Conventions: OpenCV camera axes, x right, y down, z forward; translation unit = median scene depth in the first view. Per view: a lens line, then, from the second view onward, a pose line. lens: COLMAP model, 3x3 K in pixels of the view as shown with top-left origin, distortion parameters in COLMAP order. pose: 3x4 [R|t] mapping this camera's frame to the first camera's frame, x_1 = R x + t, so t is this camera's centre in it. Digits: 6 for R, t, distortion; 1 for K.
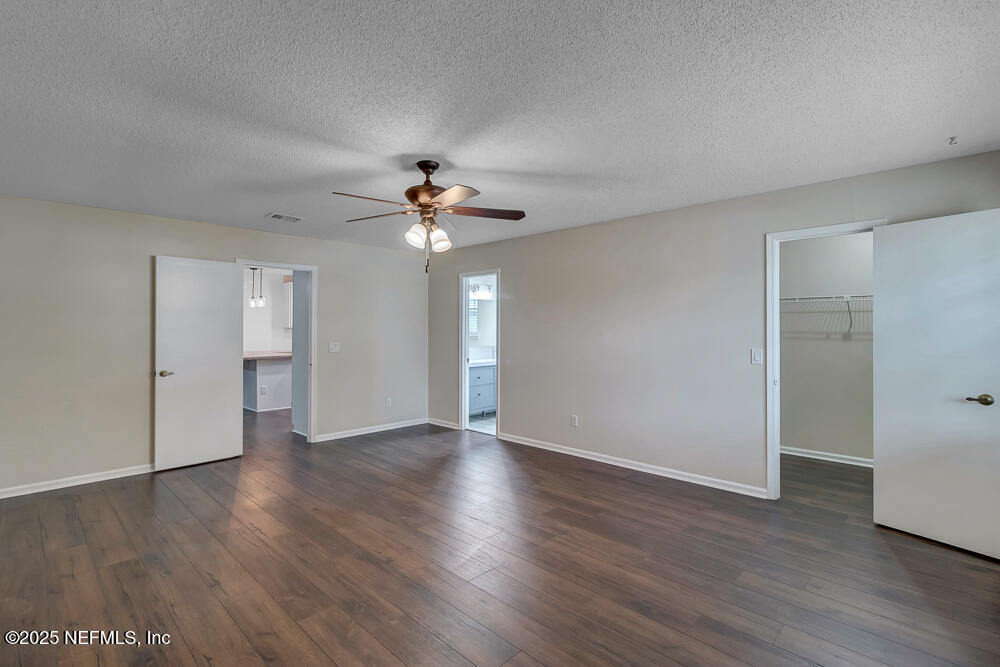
lens RADIAL K [[468.3, 0, 491.8], [0, 468.3, 325.8], [0, 0, 1]] dist [0.001888, -0.000527]
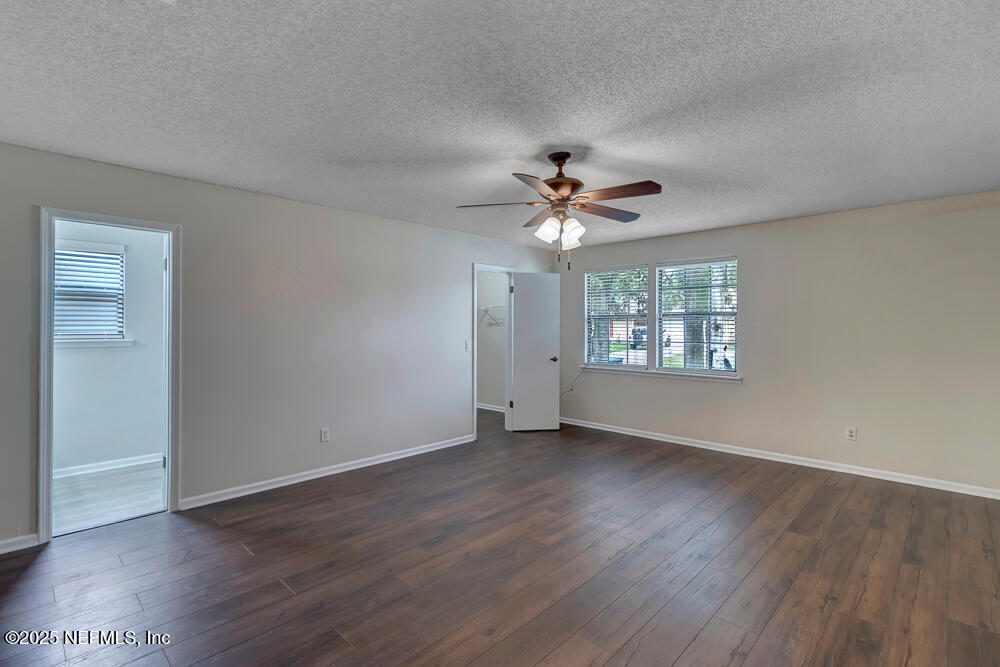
lens RADIAL K [[468.3, 0, 497.1], [0, 468.3, 329.9], [0, 0, 1]] dist [0.001888, -0.000527]
pose [[-0.005986, -0.007252, 0.999956, -0.967818], [-0.006057, 0.999956, 0.007215, 0.004690], [-0.999964, -0.006013, -0.006030, 0.998043]]
